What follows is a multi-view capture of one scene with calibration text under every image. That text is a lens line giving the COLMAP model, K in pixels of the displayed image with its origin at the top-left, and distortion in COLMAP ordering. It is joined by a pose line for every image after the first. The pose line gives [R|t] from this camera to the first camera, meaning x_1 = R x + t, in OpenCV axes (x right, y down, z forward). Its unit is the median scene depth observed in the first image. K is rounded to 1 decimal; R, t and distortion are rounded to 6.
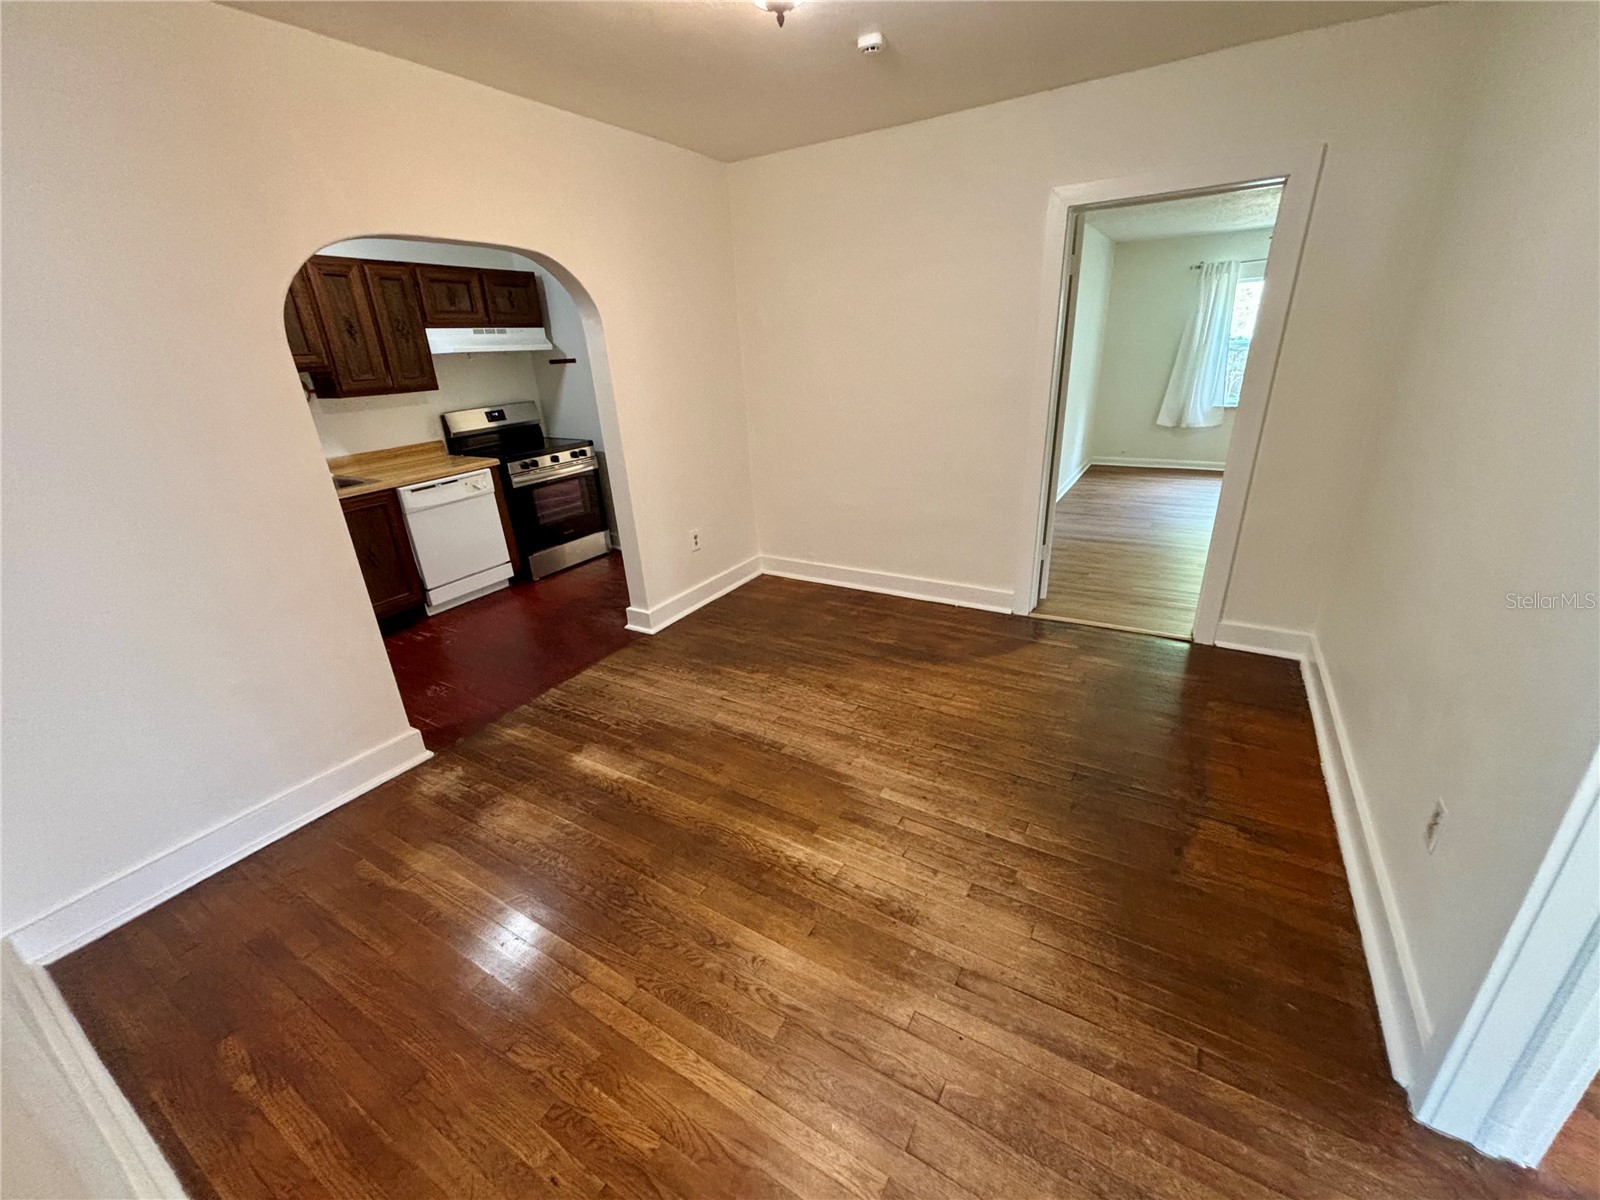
lens RADIAL K [[651.2, 0, 803.5], [0, 651.2, 602.2], [0, 0, 1]] dist [0.007998, 0.000035]
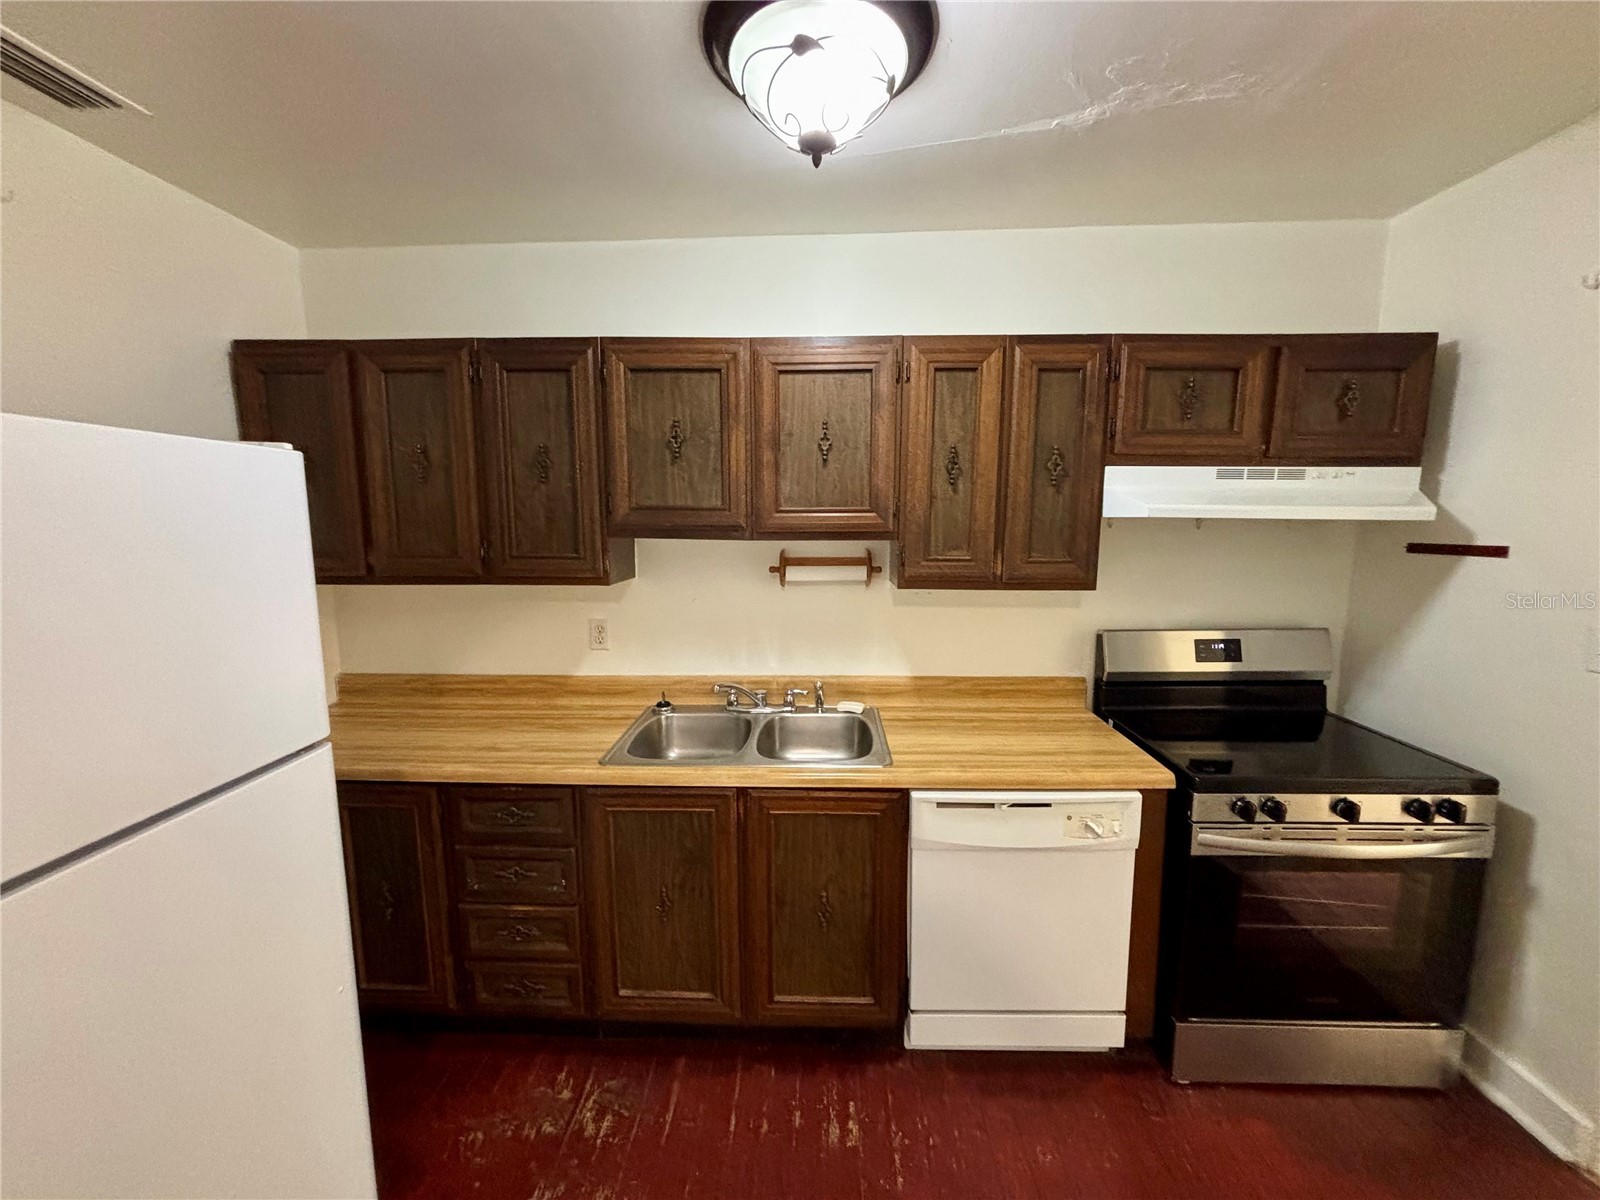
lens RADIAL K [[654.5, 0, 797.6], [0, 654.5, 595.7], [0, 0, 1]] dist [-0.000458, 0.000458]
pose [[0.487118, 0.155568, -0.859369, -0.249462], [-0.346065, 0.937839, -0.026387, -0.226006], [0.801845, 0.310251, 0.510675, 0.568667]]
